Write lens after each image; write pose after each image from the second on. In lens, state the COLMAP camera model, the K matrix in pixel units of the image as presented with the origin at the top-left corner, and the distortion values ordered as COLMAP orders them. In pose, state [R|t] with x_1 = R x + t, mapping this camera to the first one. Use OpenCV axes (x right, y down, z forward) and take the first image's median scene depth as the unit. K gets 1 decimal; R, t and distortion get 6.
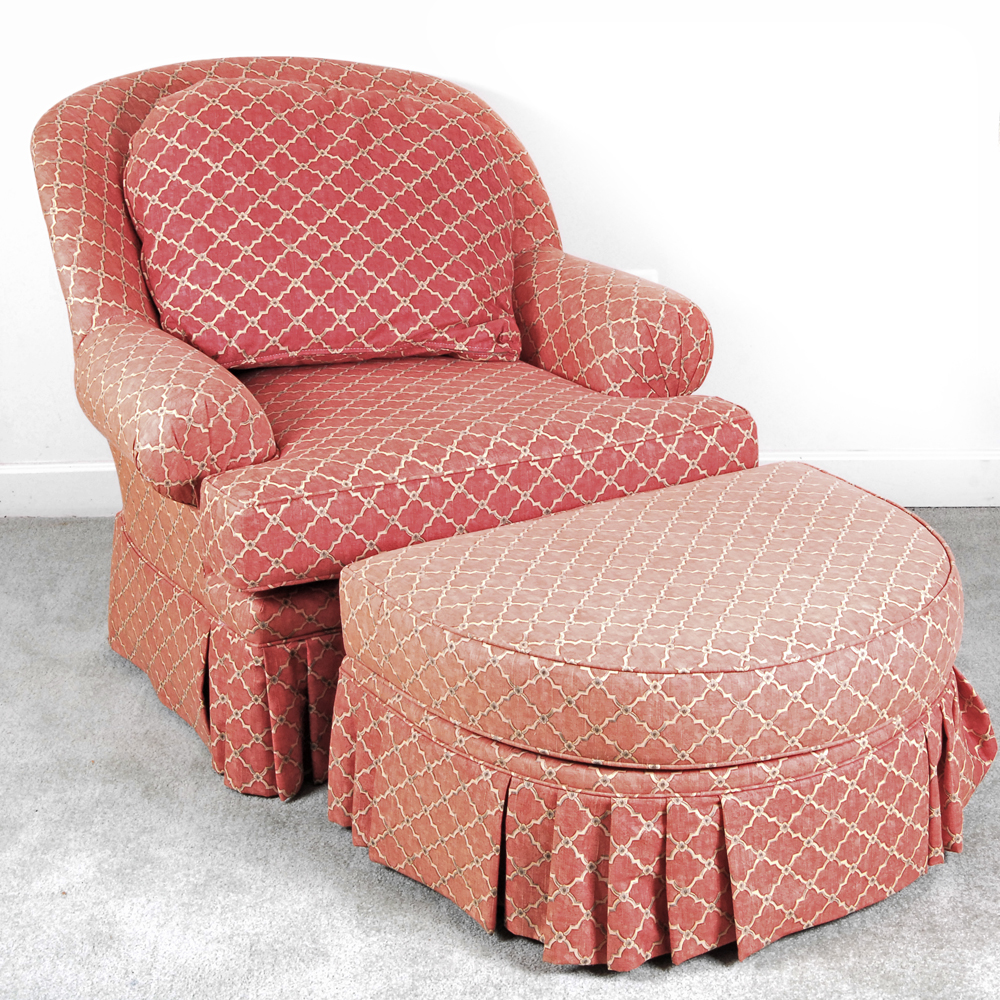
lens RADIAL K [[2356.5, 0, 507.0], [0, 2356.5, 503.6], [0, 0, 1]] dist [0.081349, 0.000000]
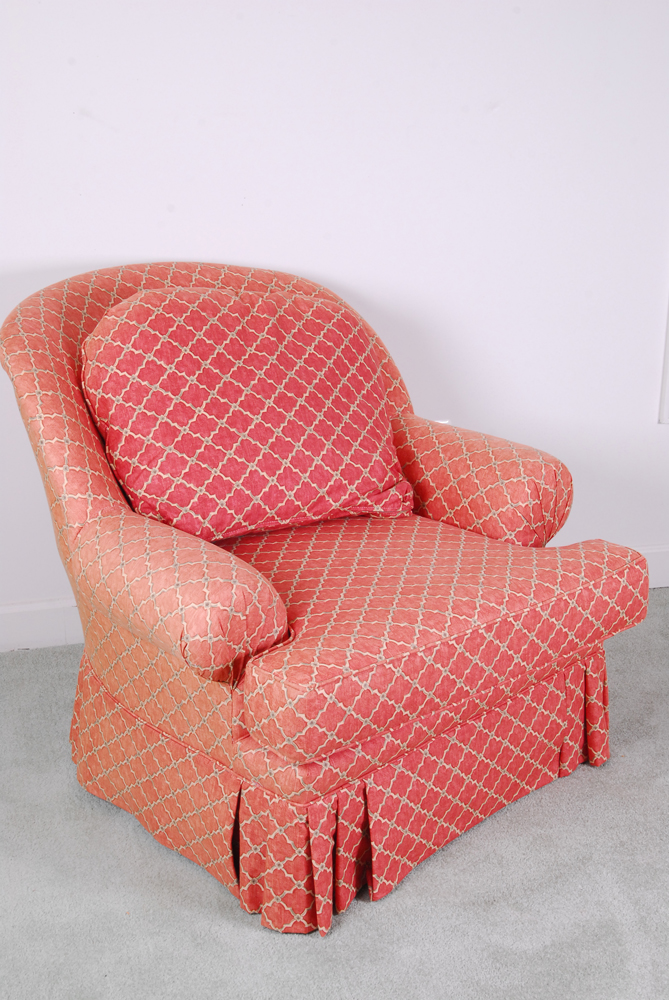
lens RADIAL K [[1592.1, 0, 334.7], [0, 1592.1, 493.9], [0, 0, 1]] dist [0.044745, 0.000000]
pose [[0.968092, -0.065144, 0.241981, -0.240562], [0.064867, 0.997852, 0.009119, -0.085011], [-0.242056, 0.006869, 0.970238, 0.235570]]
